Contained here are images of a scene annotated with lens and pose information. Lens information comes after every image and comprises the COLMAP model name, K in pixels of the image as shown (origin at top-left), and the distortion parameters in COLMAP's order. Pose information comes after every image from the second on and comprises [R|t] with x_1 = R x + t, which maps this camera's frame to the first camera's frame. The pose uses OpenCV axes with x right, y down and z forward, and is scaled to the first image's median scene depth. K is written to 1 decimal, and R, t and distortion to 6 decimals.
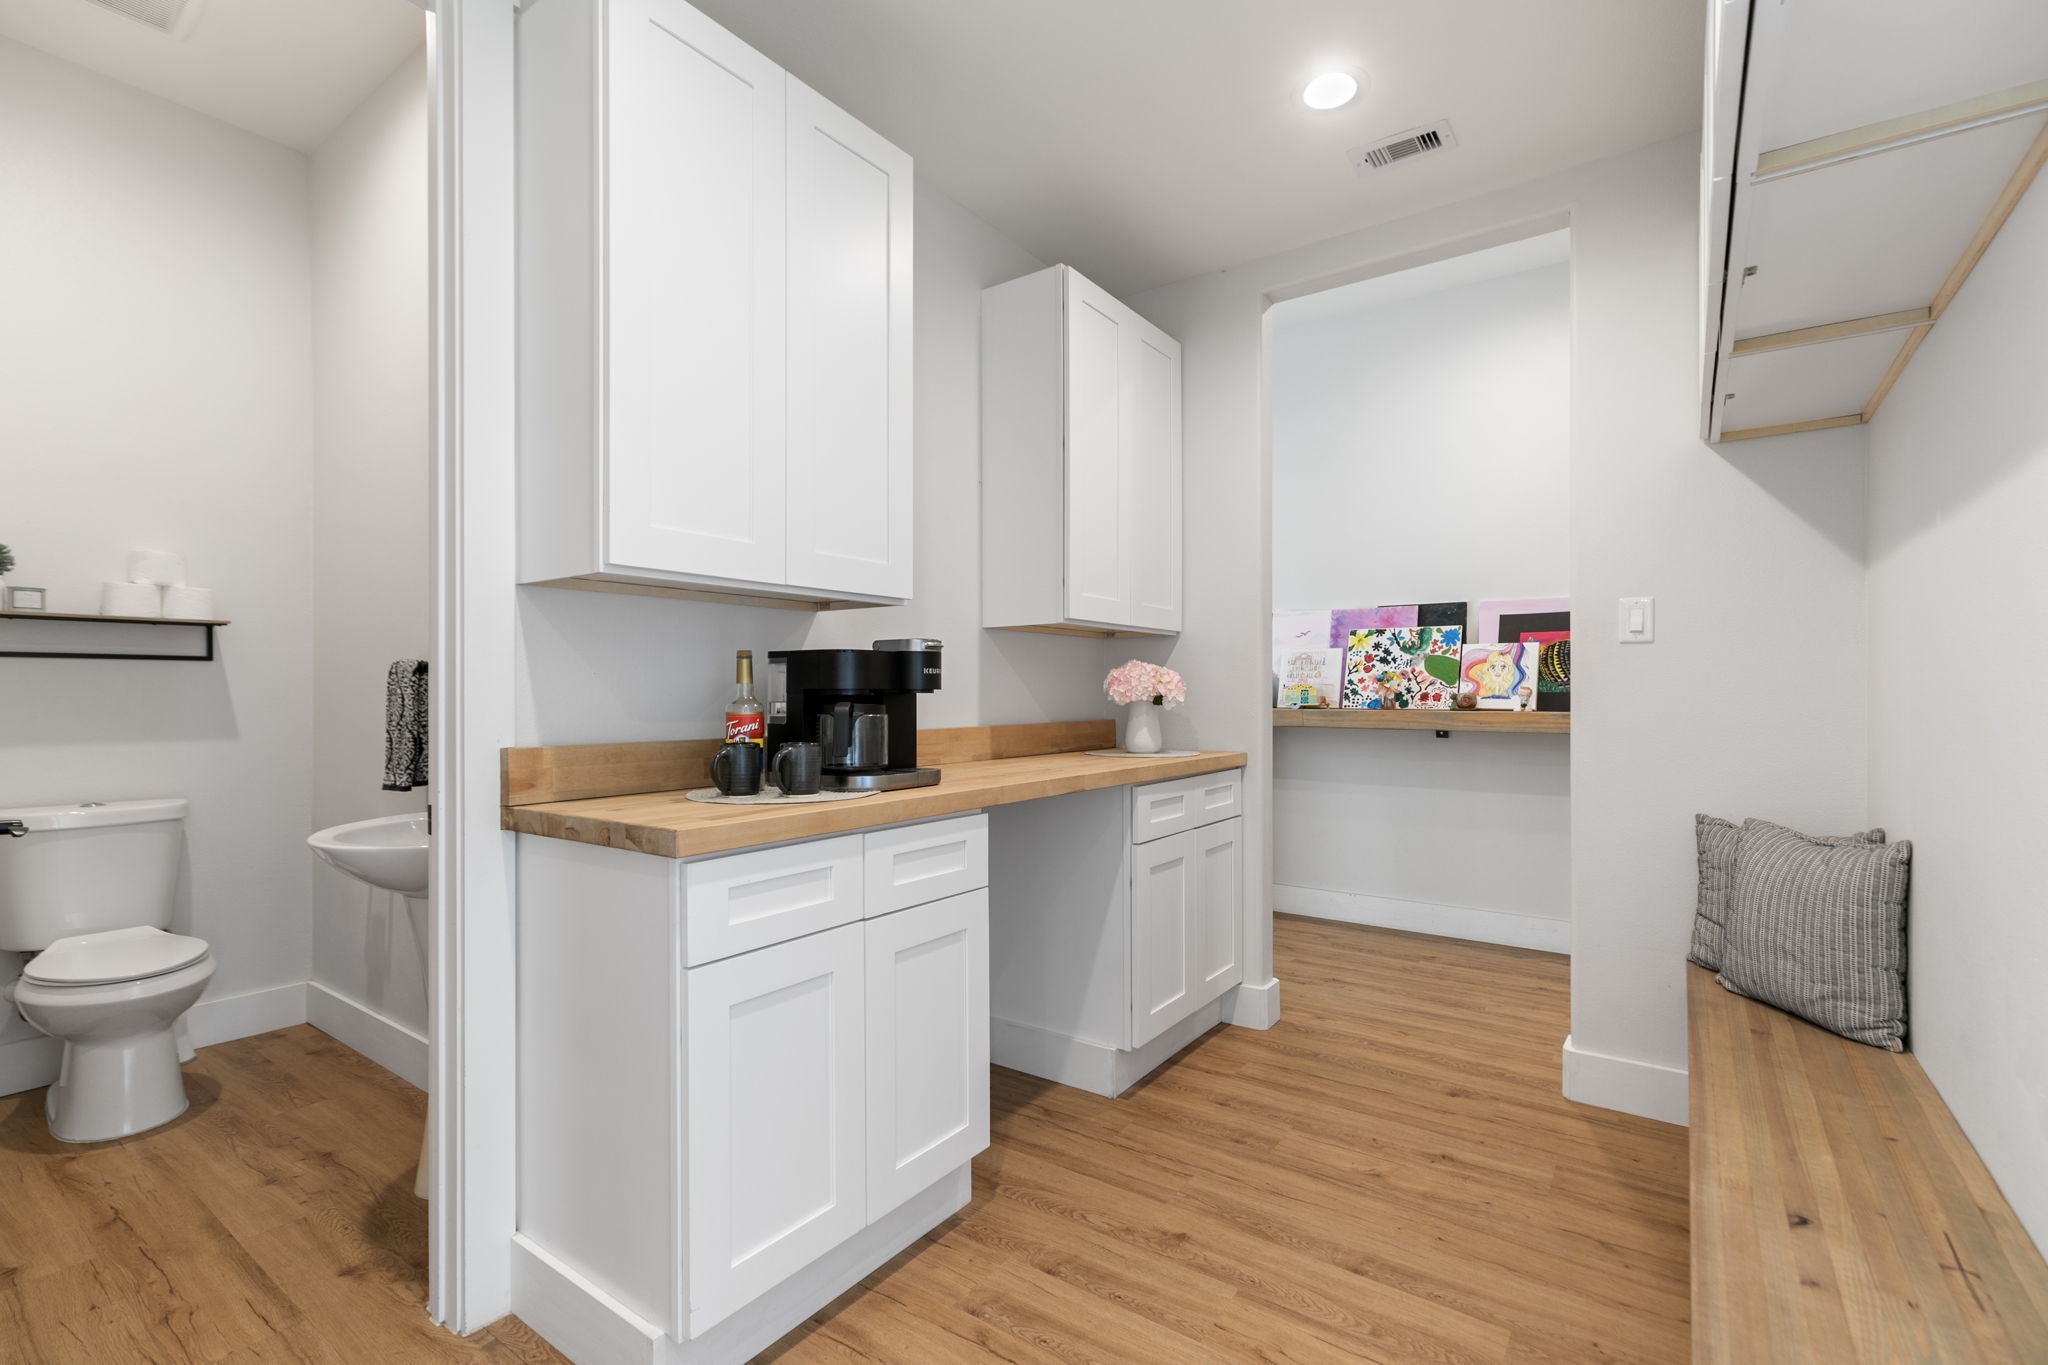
lens RADIAL K [[907.0, 0, 1024.0], [0, 907.0, 682.5], [0, 0, 1]] dist [0.000093, -0.000352]
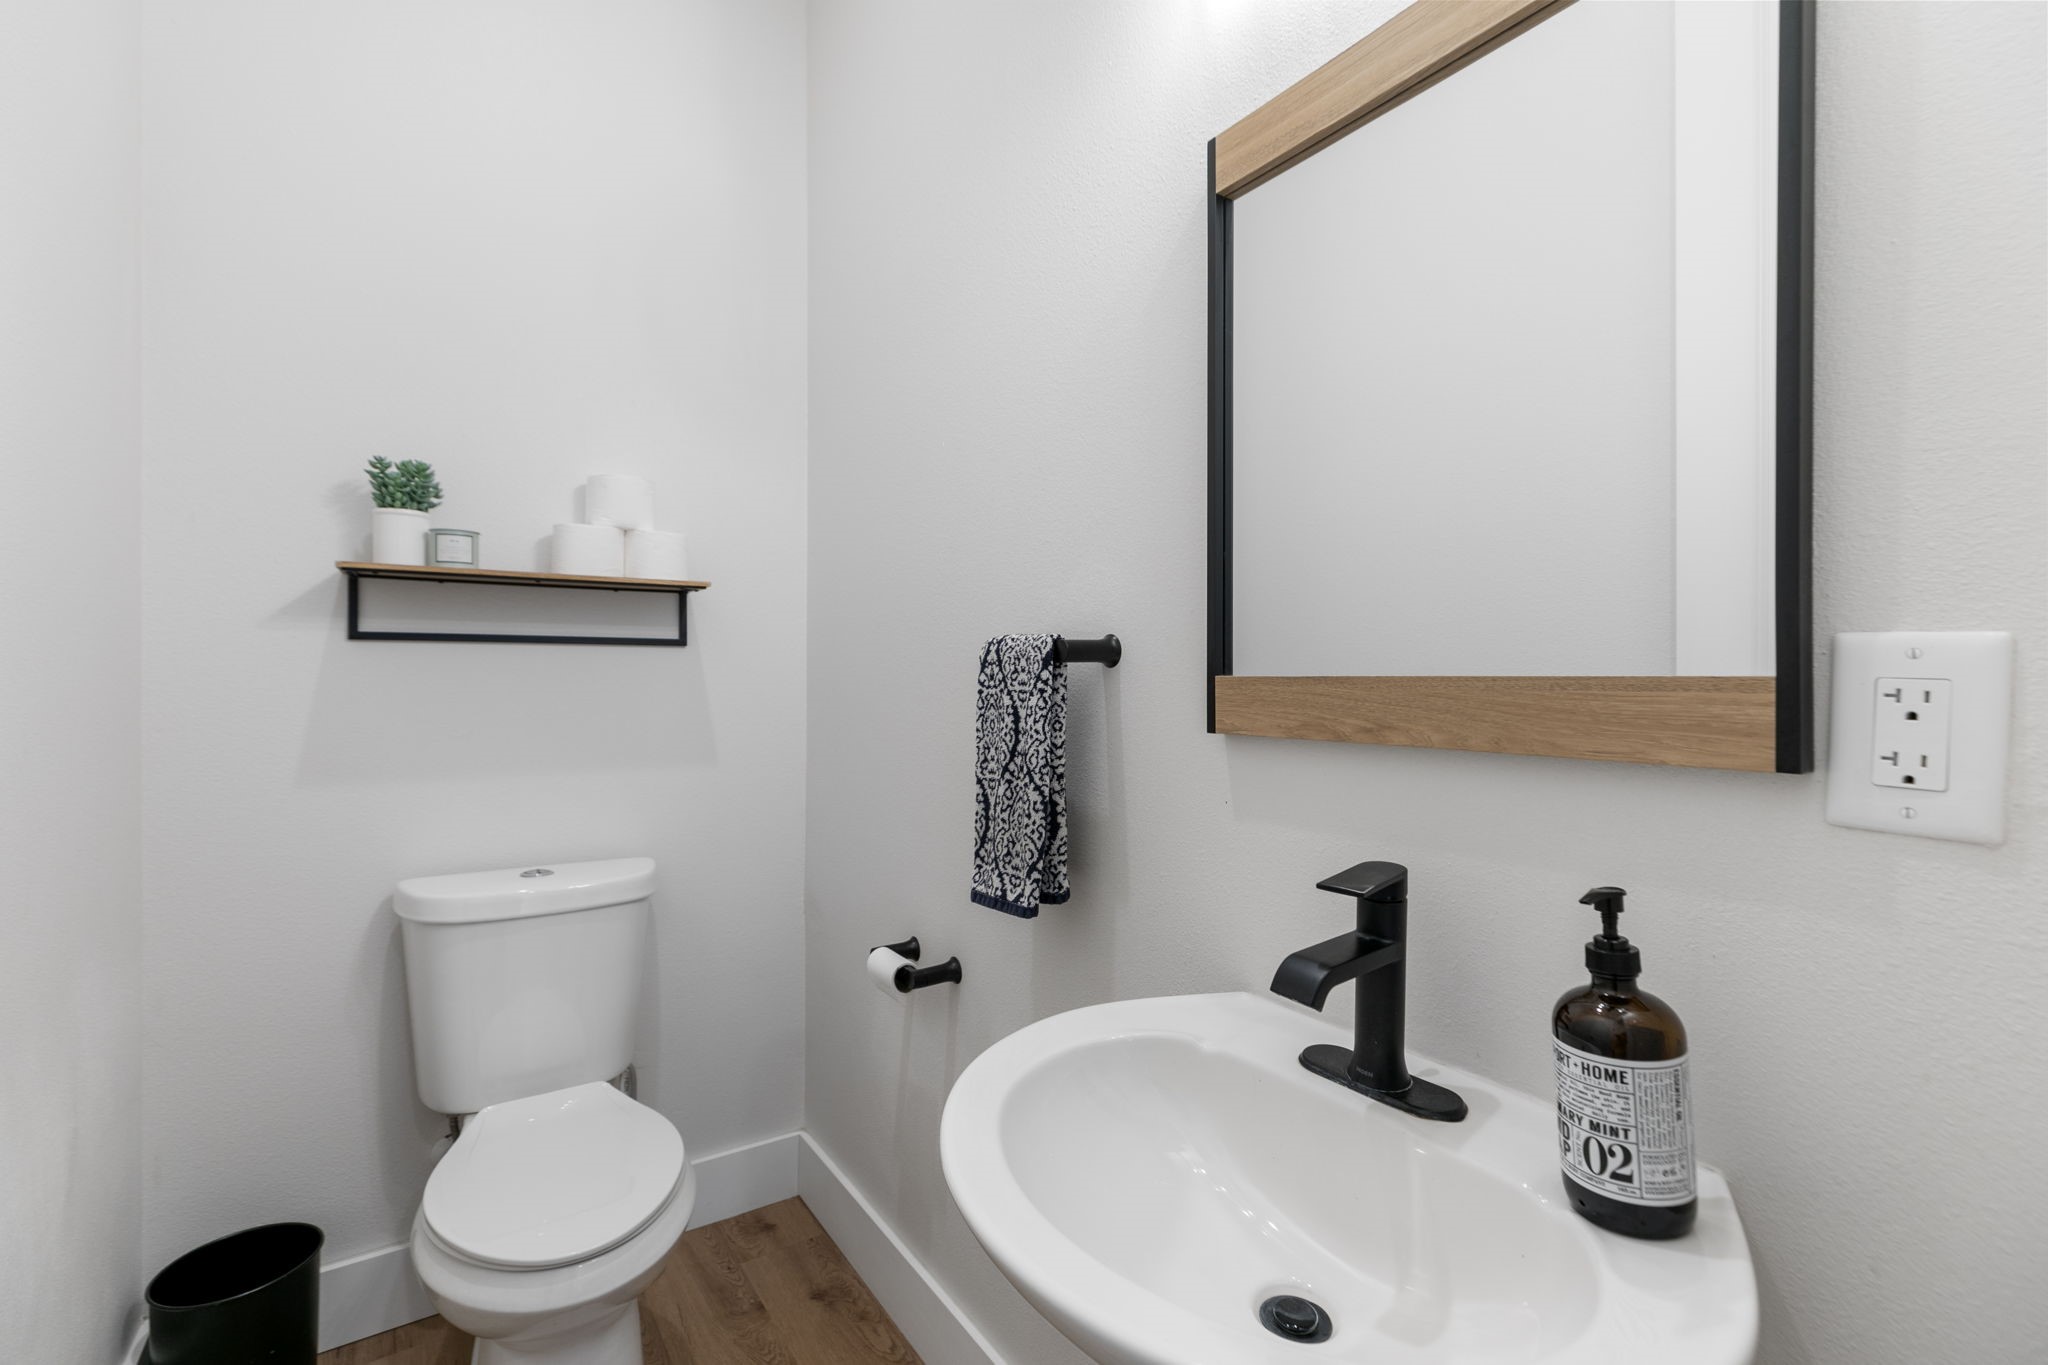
lens RADIAL K [[907.0, 0, 1024.0], [0, 907.0, 682.5], [0, 0, 1]] dist [0.000093, -0.000352]
pose [[0.936820, 0.004313, -0.349784, -0.506128], [-0.003161, 0.999988, 0.003864, -0.001825], [0.349797, -0.002514, 0.936822, 0.546569]]
